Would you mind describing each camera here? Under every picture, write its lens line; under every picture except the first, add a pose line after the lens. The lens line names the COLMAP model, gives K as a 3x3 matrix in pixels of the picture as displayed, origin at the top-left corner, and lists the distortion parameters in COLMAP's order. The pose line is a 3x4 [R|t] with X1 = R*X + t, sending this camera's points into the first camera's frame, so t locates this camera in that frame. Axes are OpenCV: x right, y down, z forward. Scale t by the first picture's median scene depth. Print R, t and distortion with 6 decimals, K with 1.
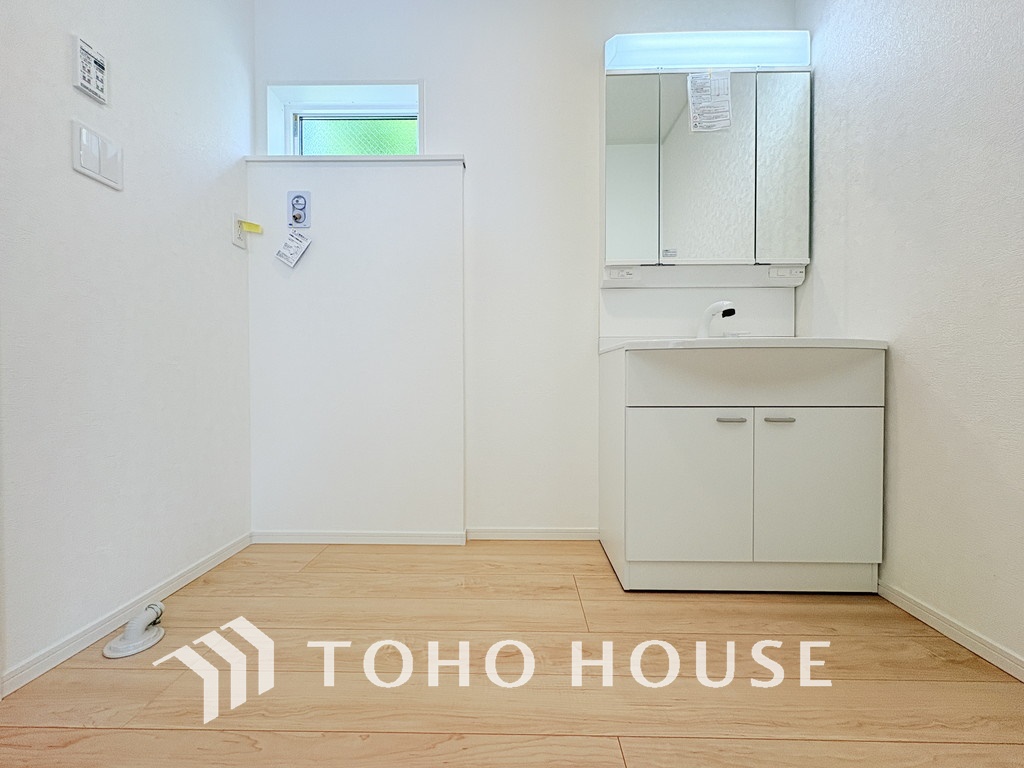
lens RADIAL K [[410.6, 0, 506.3], [0, 410.6, 382.2], [0, 0, 1]] dist [0.002325, -0.000356]
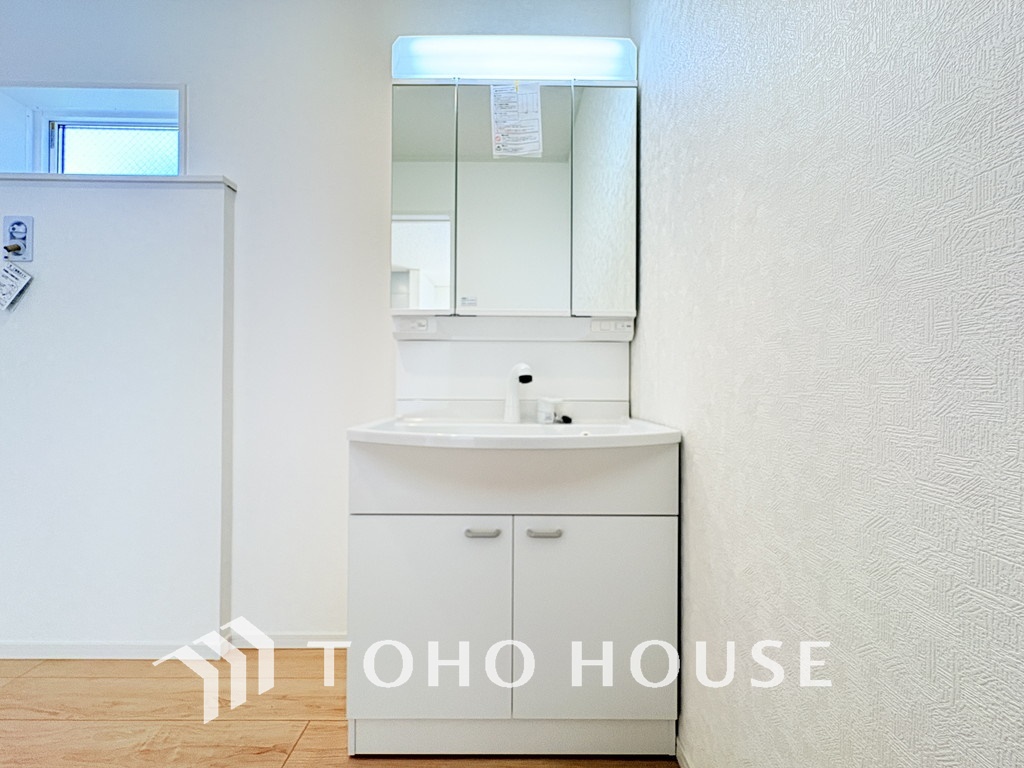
lens RADIAL K [[410.6, 0, 506.3], [0, 410.6, 382.2], [0, 0, 1]] dist [0.002325, -0.000356]
pose [[0.999601, 0.007594, 0.027213, 0.452502], [-0.007140, 0.999834, -0.016769, -0.140119], [-0.027336, 0.016568, 0.999489, 0.182186]]
